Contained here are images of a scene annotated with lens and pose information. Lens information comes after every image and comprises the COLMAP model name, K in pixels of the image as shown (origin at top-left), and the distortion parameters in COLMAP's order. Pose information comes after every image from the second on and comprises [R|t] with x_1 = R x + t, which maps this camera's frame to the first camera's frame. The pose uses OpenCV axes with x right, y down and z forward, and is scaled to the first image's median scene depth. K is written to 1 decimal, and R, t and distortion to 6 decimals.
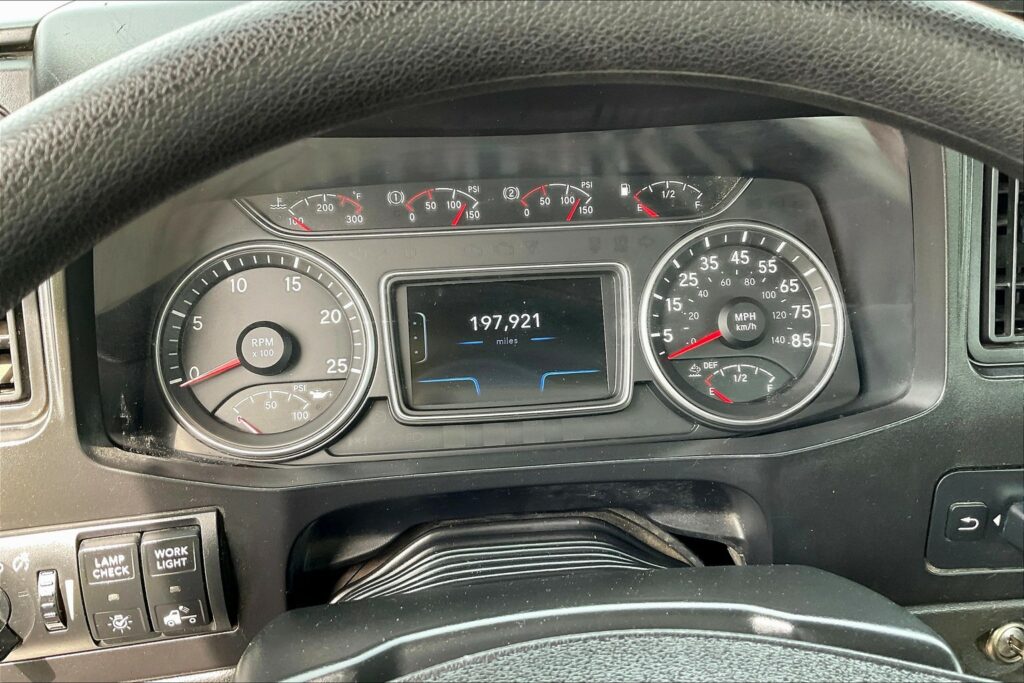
lens RADIAL K [[844.5, 0, 505.3], [0, 844.5, 344.5], [0, 0, 1]] dist [0.092434, -0.174365]
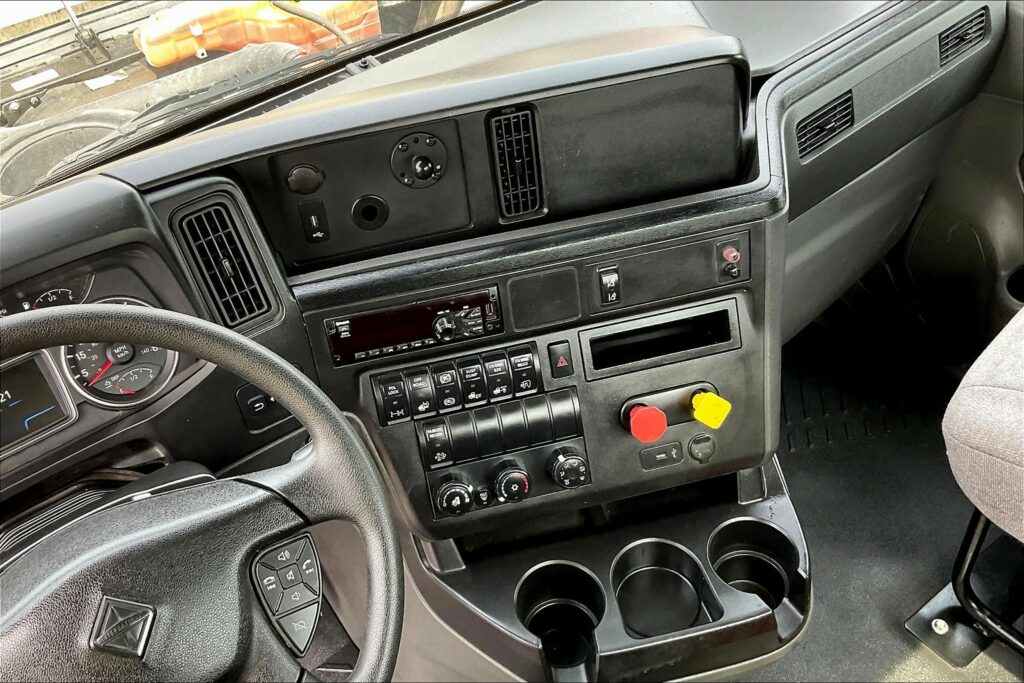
lens RADIAL K [[1027.5, 0, 490.6], [0, 1027.5, 369.6], [0, 0, 1]] dist [0.137994, -0.323453]
pose [[0.849972, -0.395826, 0.347663, 0.160003], [0.328869, 0.914199, 0.236822, -0.263973], [-0.411574, -0.086956, 0.907219, -1.405193]]
